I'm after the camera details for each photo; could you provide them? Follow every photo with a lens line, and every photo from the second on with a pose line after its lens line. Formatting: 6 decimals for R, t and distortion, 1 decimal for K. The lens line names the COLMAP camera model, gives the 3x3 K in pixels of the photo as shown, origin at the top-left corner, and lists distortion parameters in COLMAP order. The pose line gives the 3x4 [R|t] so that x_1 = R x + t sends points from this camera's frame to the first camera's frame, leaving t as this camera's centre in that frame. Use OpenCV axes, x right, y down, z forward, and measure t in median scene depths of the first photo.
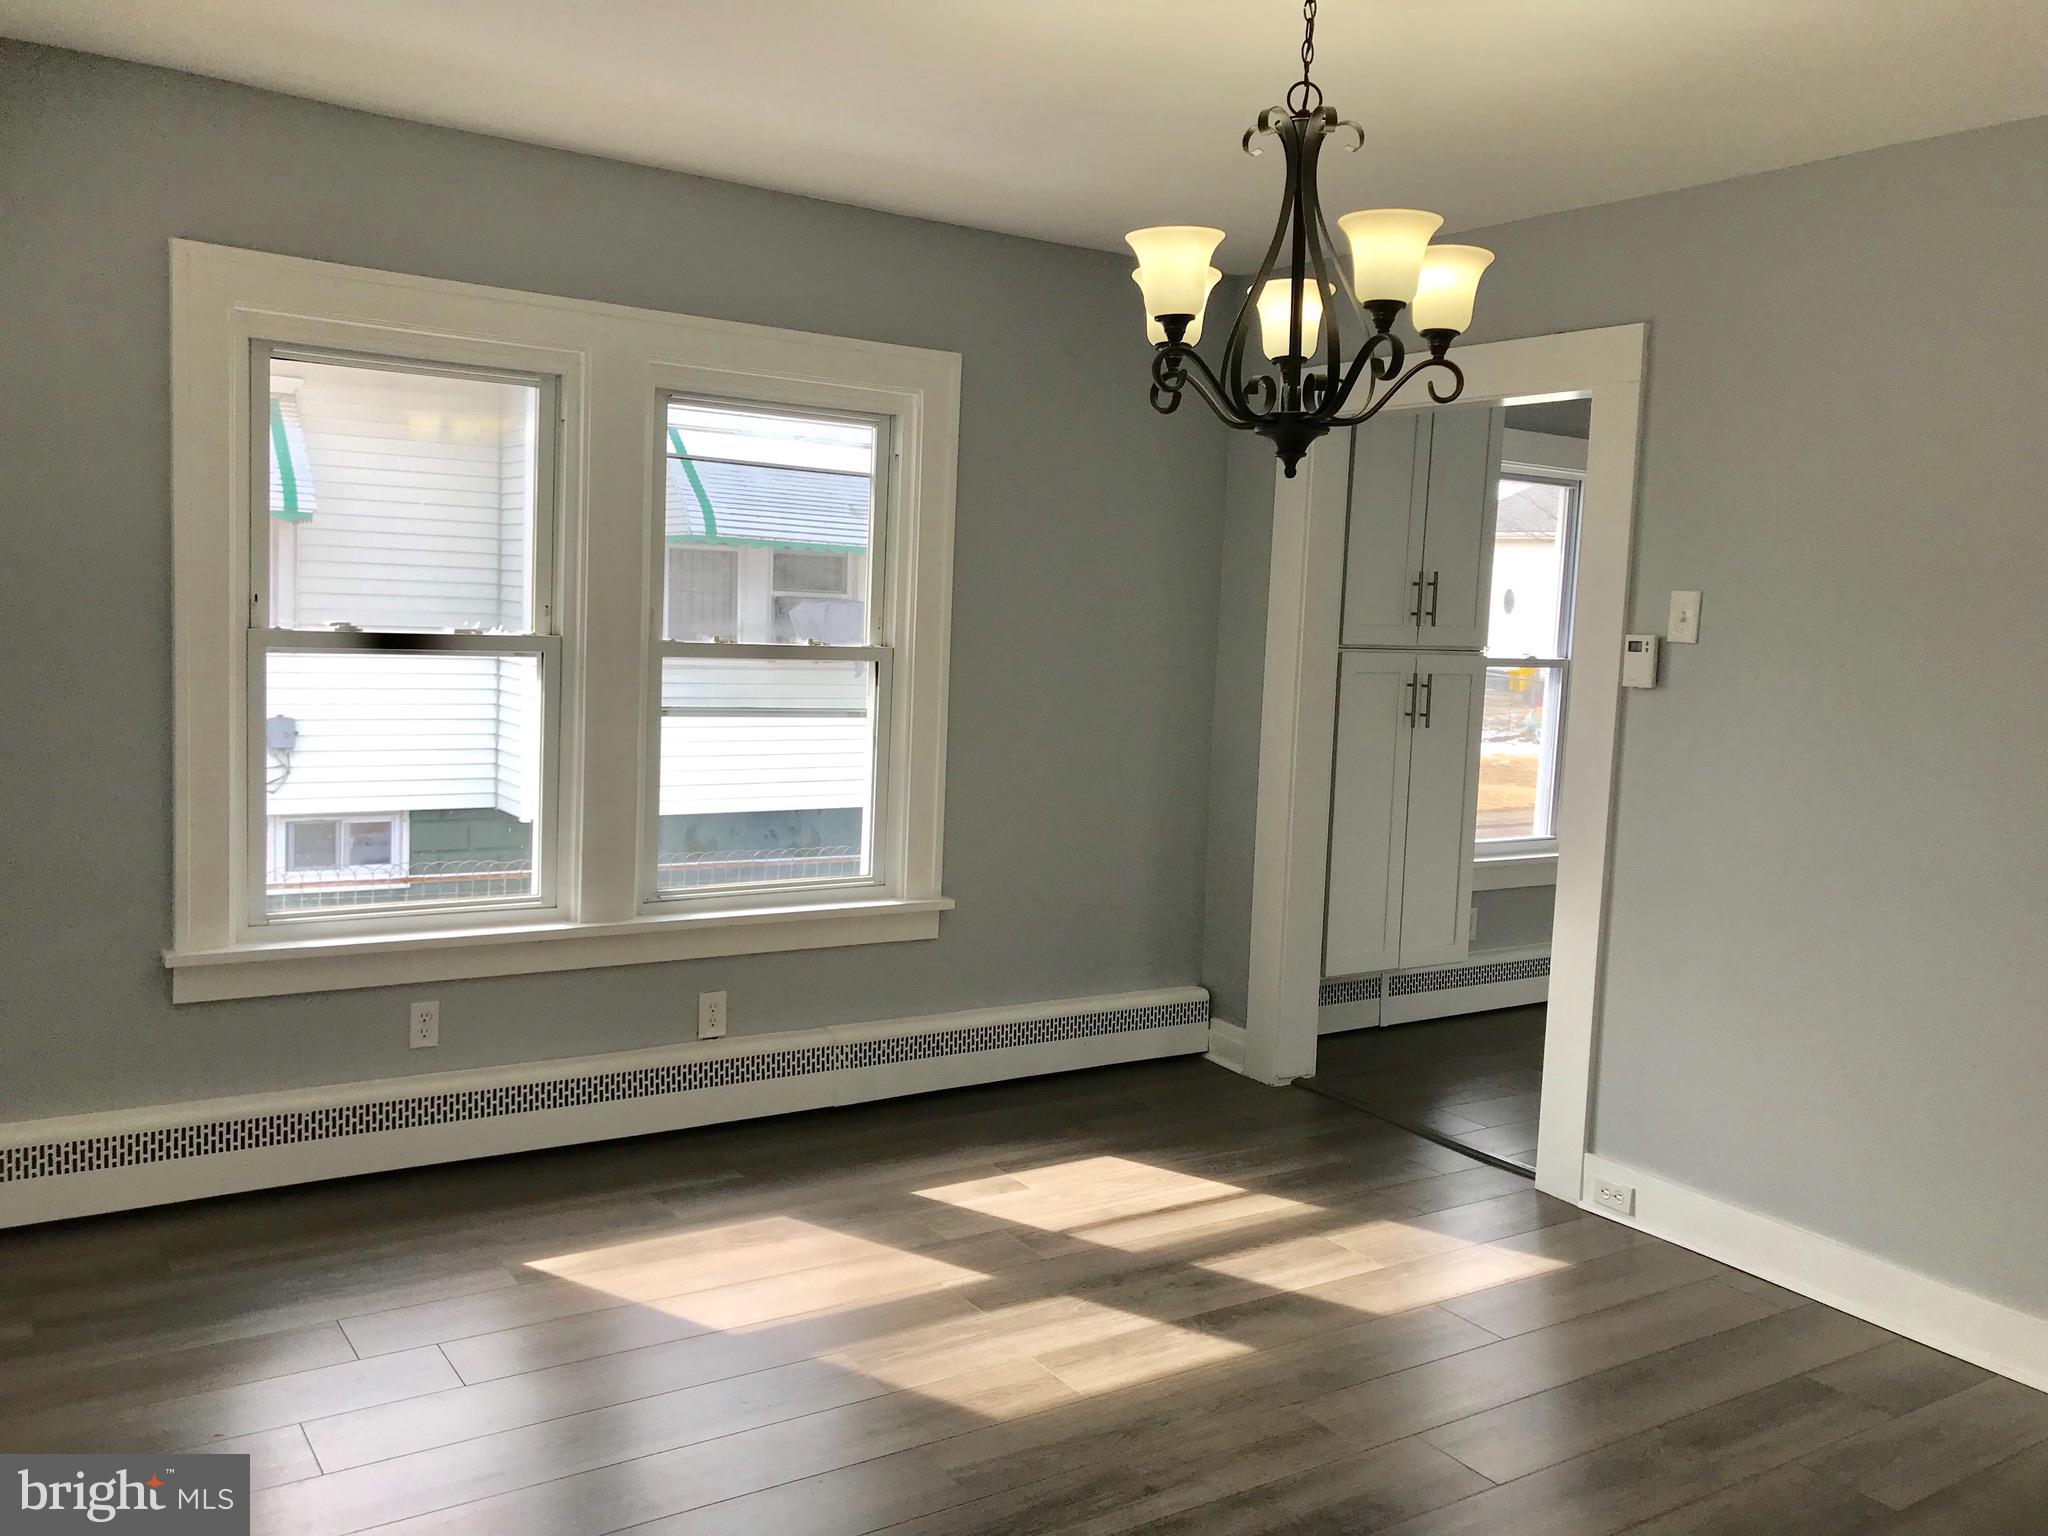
lens RADIAL K [[1675.8, 0, 1024.0], [0, 1675.8, 768.0], [0, 0, 1]] dist [0.033034, 0.004947]
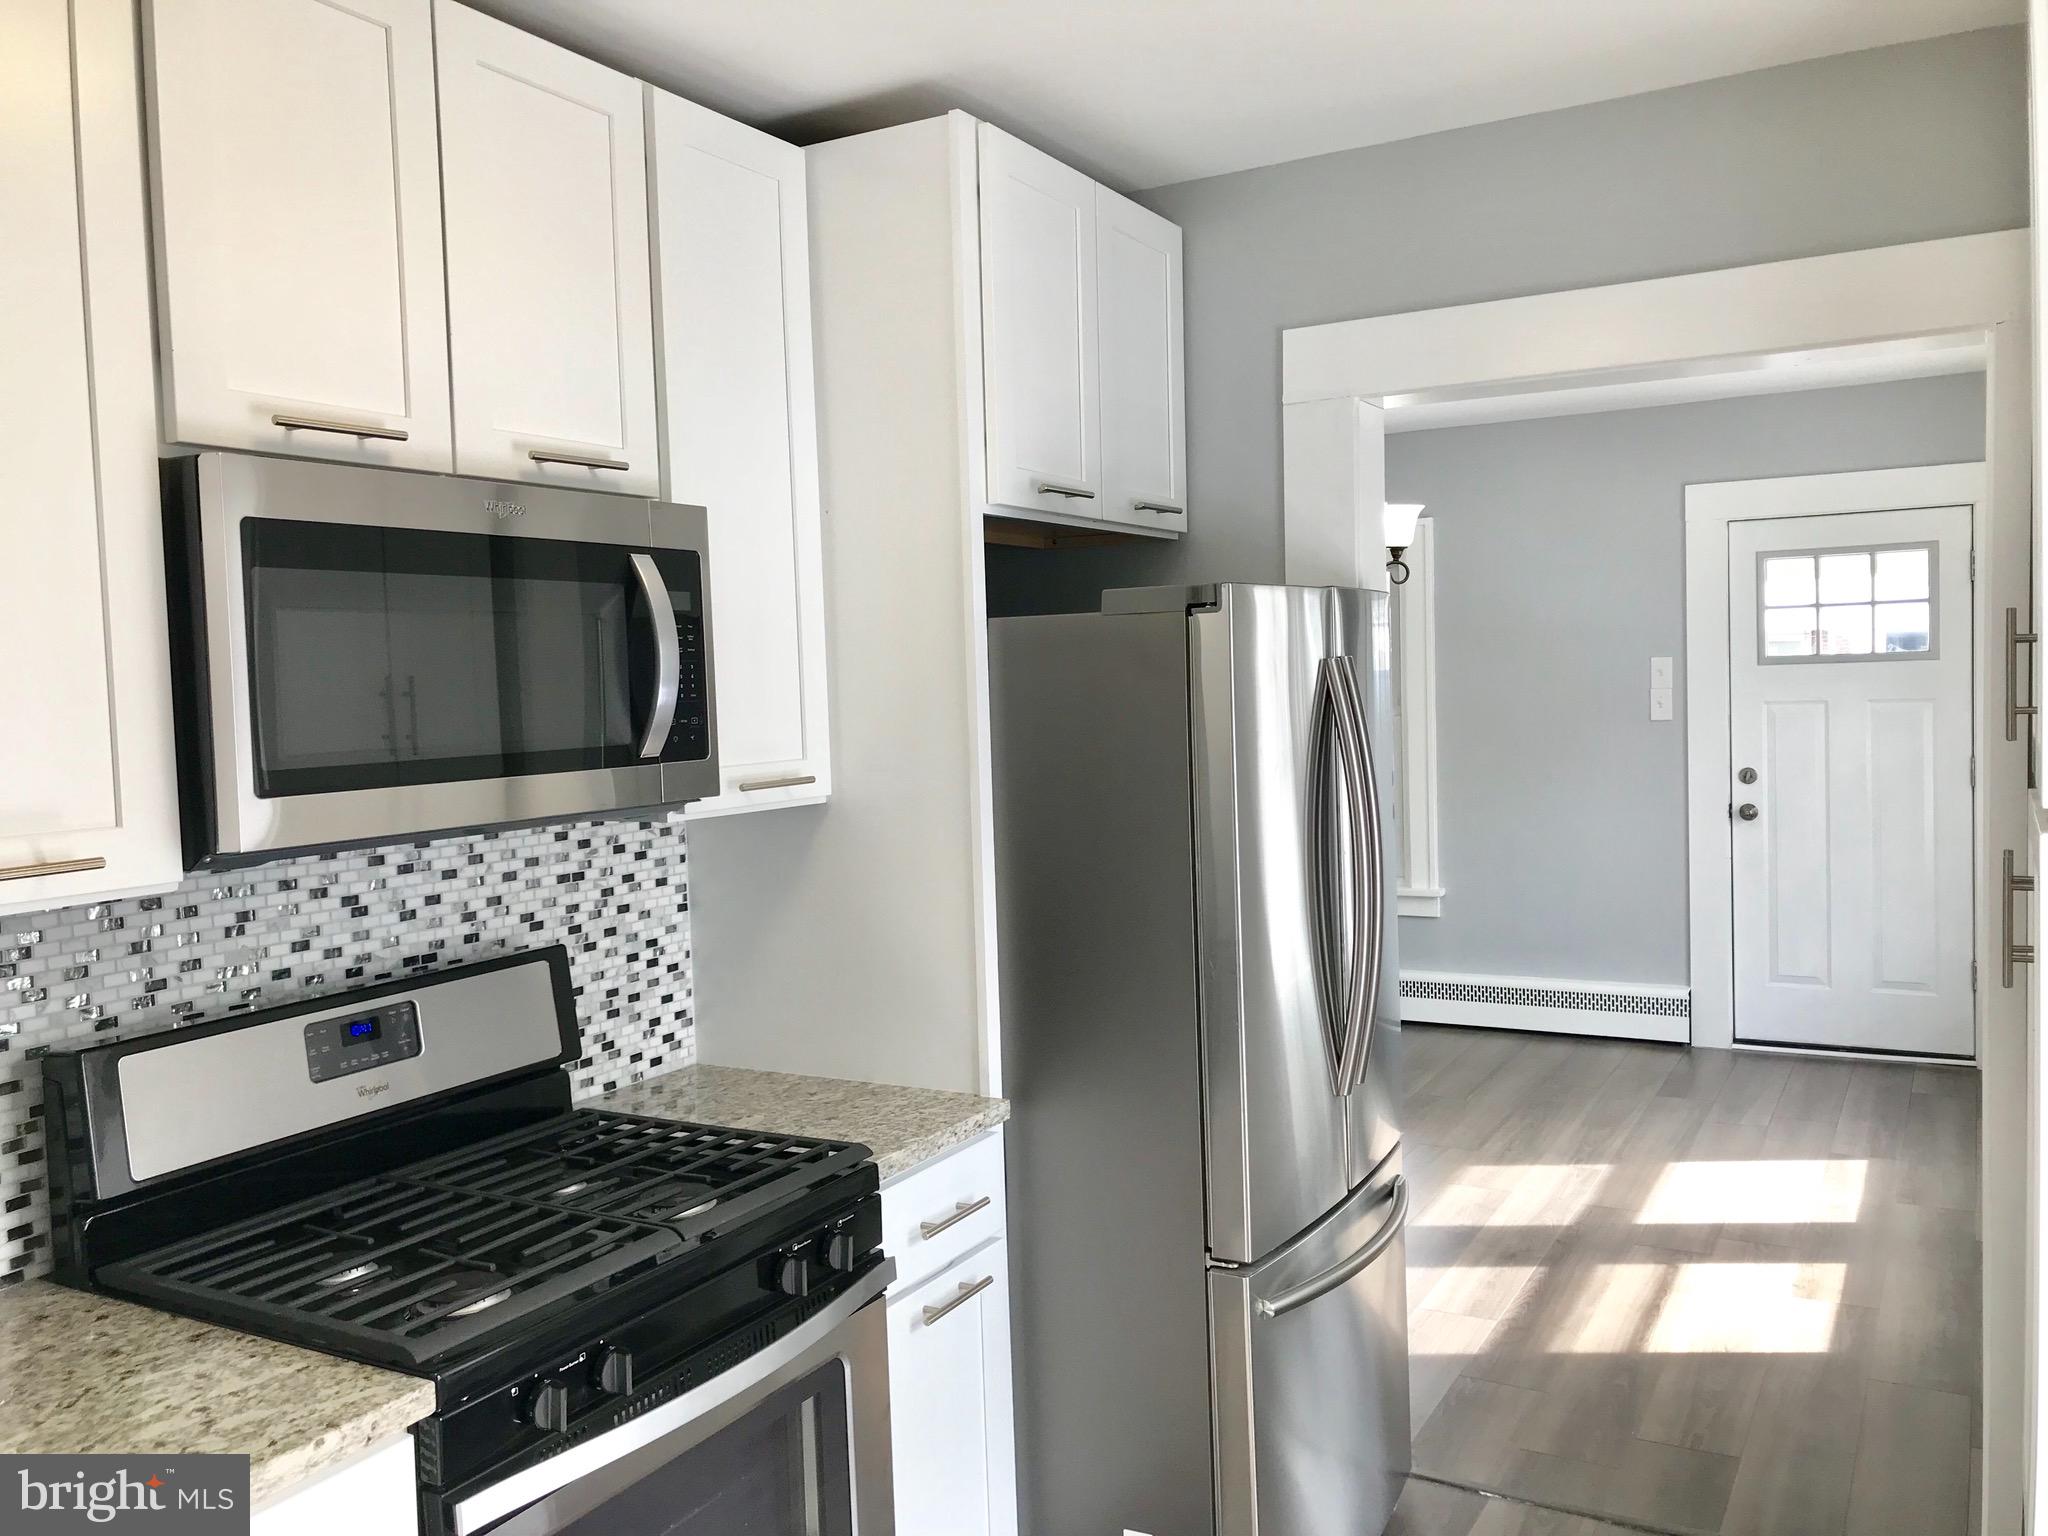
lens RADIAL K [[1675.8, 0, 1024.0], [0, 1675.8, 768.0], [0, 0, 1]] dist [0.033034, 0.004947]
pose [[-0.898427, 0.008570, -0.439038, 1.021636], [-0.048918, 0.991633, 0.119461, -0.183094], [0.436389, 0.128804, -0.890491, 2.017242]]
